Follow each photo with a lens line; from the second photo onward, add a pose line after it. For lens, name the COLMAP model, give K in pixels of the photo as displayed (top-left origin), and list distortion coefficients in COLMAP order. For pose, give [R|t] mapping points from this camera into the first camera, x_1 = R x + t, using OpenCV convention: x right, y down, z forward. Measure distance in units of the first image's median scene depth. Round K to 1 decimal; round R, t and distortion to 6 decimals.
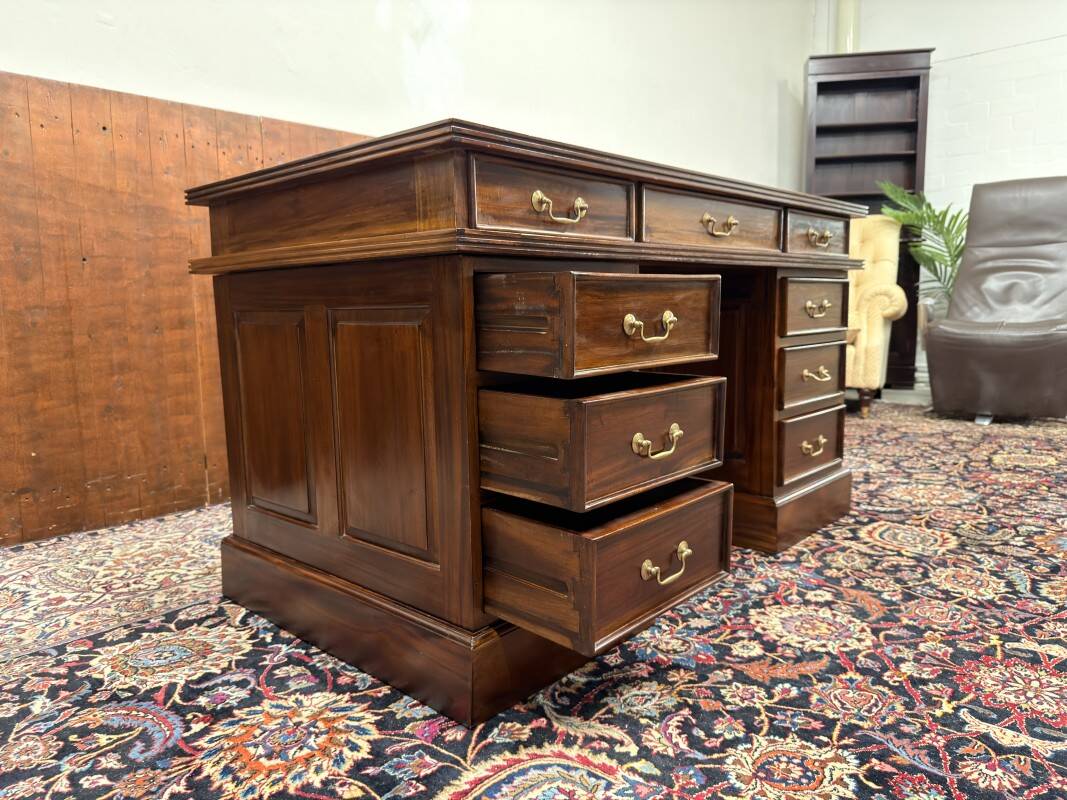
lens RADIAL K [[757.3, 0, 536.4], [0, 757.3, 396.0], [0, 0, 1]] dist [0.034176, -0.052067]
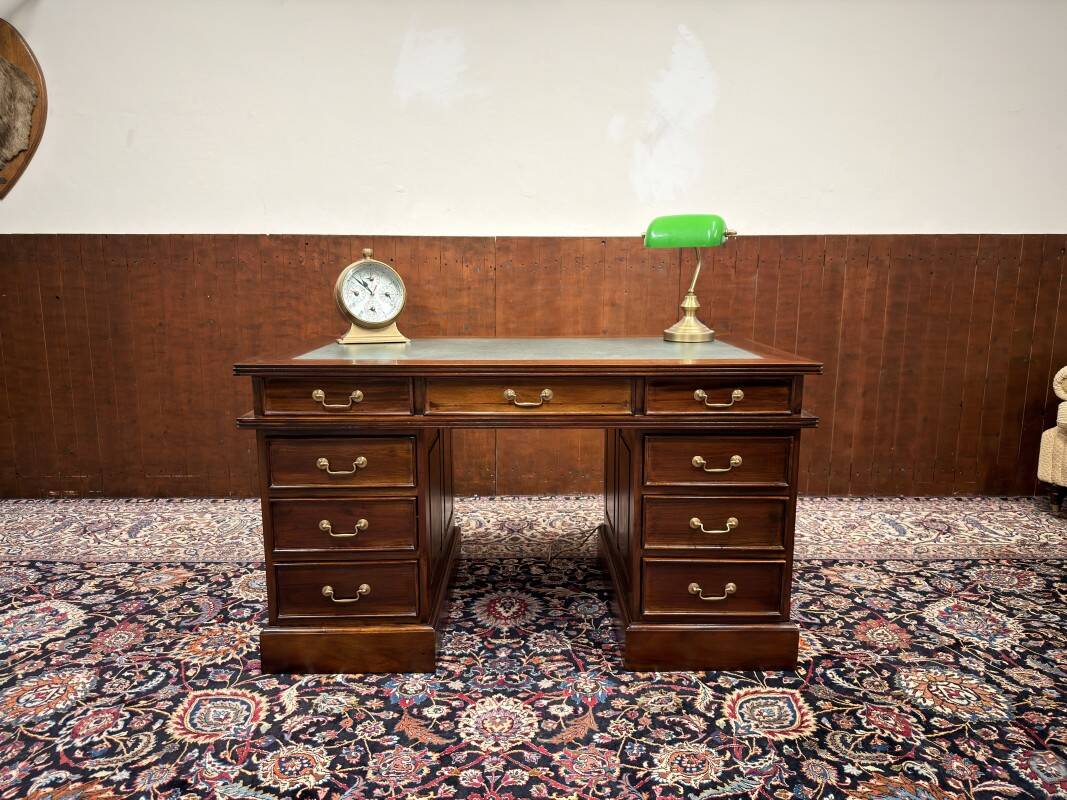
lens RADIAL K [[757.3, 0, 535.0], [0, 757.3, 400.5], [0, 0, 1]] dist [0.034176, -0.052067]
pose [[0.683213, 0.149928, -0.714662, 1.229748], [-0.100466, 0.988688, 0.111370, -0.385590], [0.723275, -0.004290, 0.690547, 0.146402]]
